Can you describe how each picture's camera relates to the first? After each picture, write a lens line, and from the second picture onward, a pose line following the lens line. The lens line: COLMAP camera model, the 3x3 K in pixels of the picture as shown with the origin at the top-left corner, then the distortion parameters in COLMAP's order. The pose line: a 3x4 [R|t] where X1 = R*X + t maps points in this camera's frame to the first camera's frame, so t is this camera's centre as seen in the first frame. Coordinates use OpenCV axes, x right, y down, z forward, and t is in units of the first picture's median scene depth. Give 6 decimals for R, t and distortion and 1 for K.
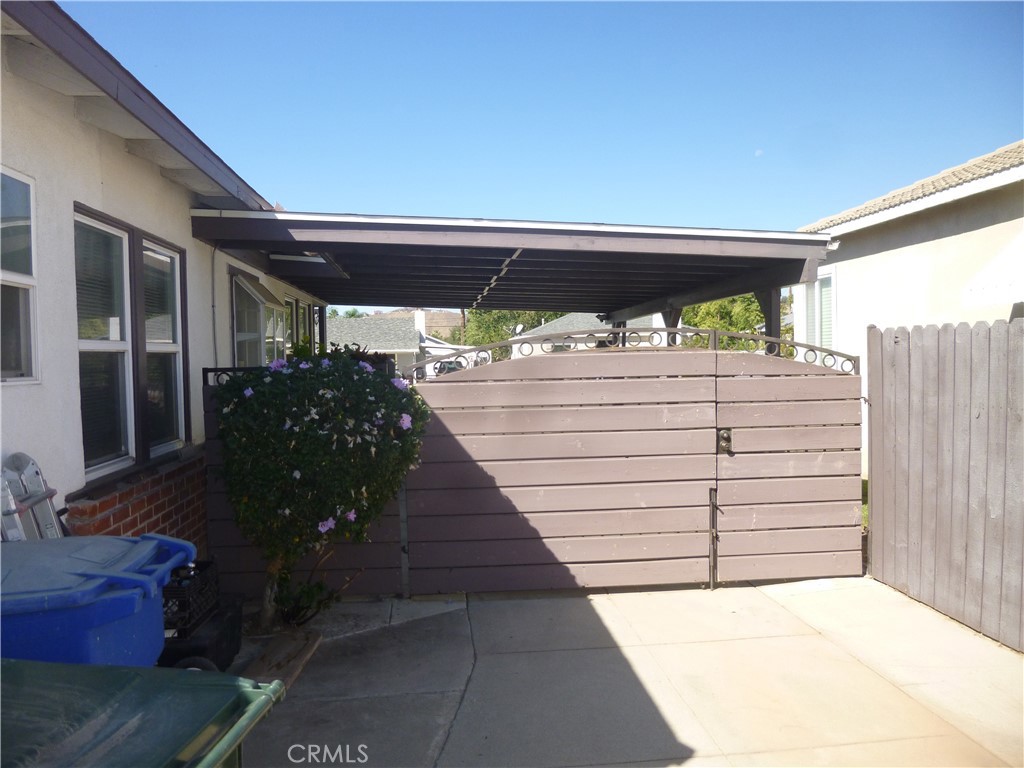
lens RADIAL K [[765.3, 0, 511.7], [0, 765.3, 385.7], [0, 0, 1]] dist [-0.030643, 0.008573]
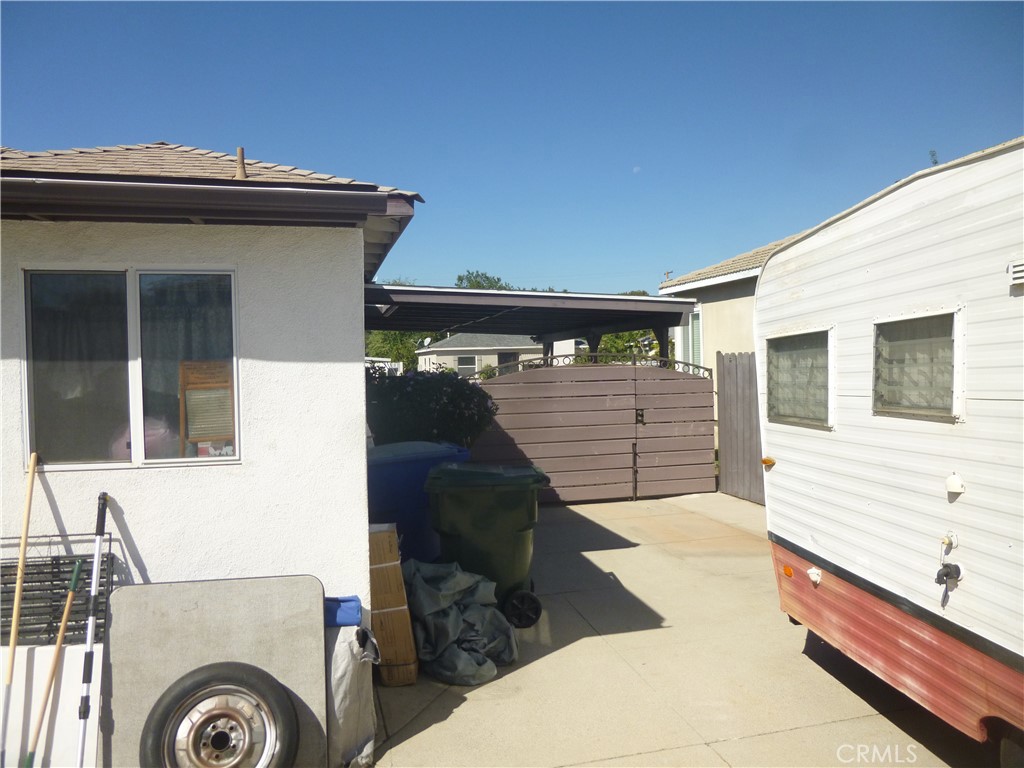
lens RADIAL K [[765.3, 0, 512.3], [0, 765.3, 383.6], [0, 0, 1]] dist [-0.030643, 0.008573]
pose [[0.988959, -0.007156, 0.148015, -0.277198], [0.009579, 0.999831, -0.015665, 0.020701], [-0.147878, 0.016910, 0.988861, -0.713883]]
